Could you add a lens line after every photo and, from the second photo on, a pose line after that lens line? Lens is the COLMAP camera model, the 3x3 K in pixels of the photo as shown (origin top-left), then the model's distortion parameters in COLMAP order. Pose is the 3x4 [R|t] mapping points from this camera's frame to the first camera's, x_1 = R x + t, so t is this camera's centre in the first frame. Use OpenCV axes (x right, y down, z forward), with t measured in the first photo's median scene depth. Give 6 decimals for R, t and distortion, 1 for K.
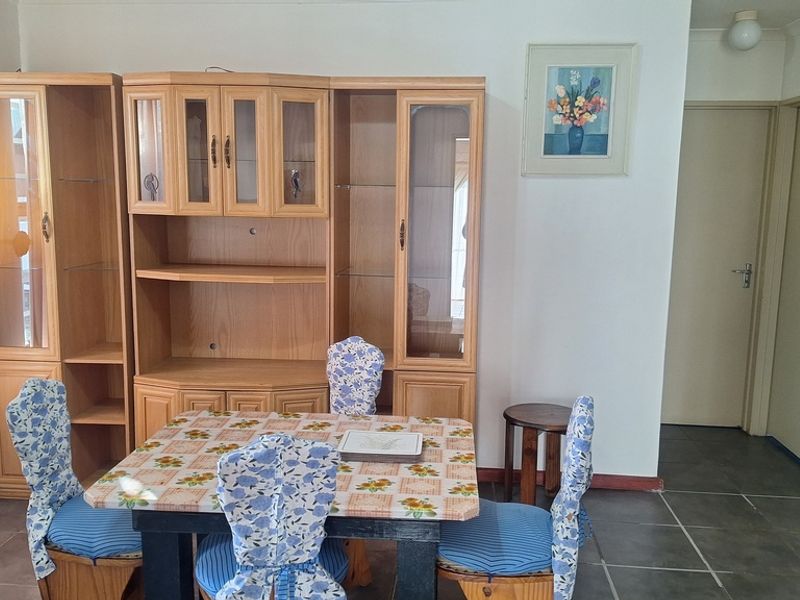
lens RADIAL K [[730.2, 0, 399.3], [0, 730.2, 302.5], [0, 0, 1]] dist [0.040816, 0.000000]
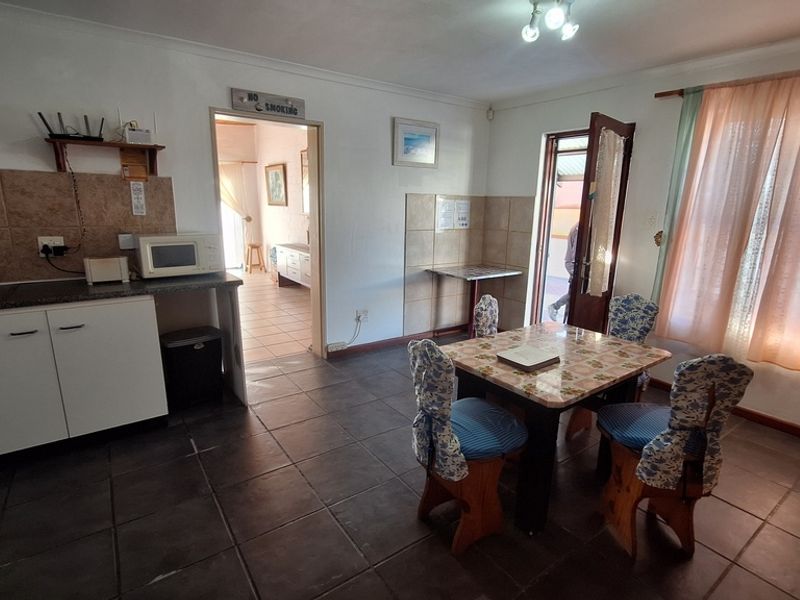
lens RADIAL K [[422.4, 0, 403.5], [0, 422.4, 307.2], [0, 0, 1]] dist [-0.007747, 0.000787]
pose [[-0.755518, 0.132222, -0.641647, 0.556094], [-0.126707, 0.931437, 0.341131, -0.134102], [0.642759, 0.339032, -0.686964, 1.058400]]
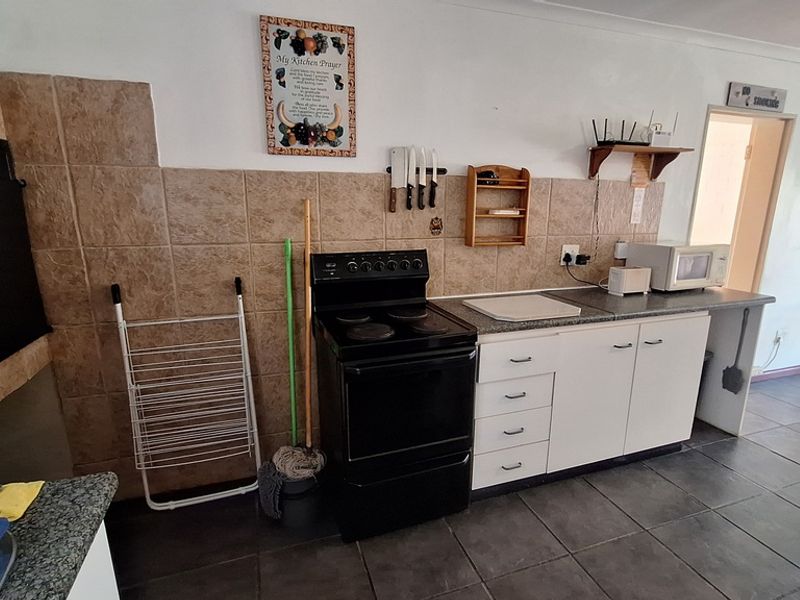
lens RADIAL K [[422.4, 0, 400.6], [0, 422.4, 306.8], [0, 0, 1]] dist [-0.007747, 0.000787]
pose [[-0.912443, 0.081994, -0.400904, 1.293308], [-0.076061, 0.928662, 0.363045, -0.040084], [0.402072, 0.361751, -0.841115, 0.513230]]
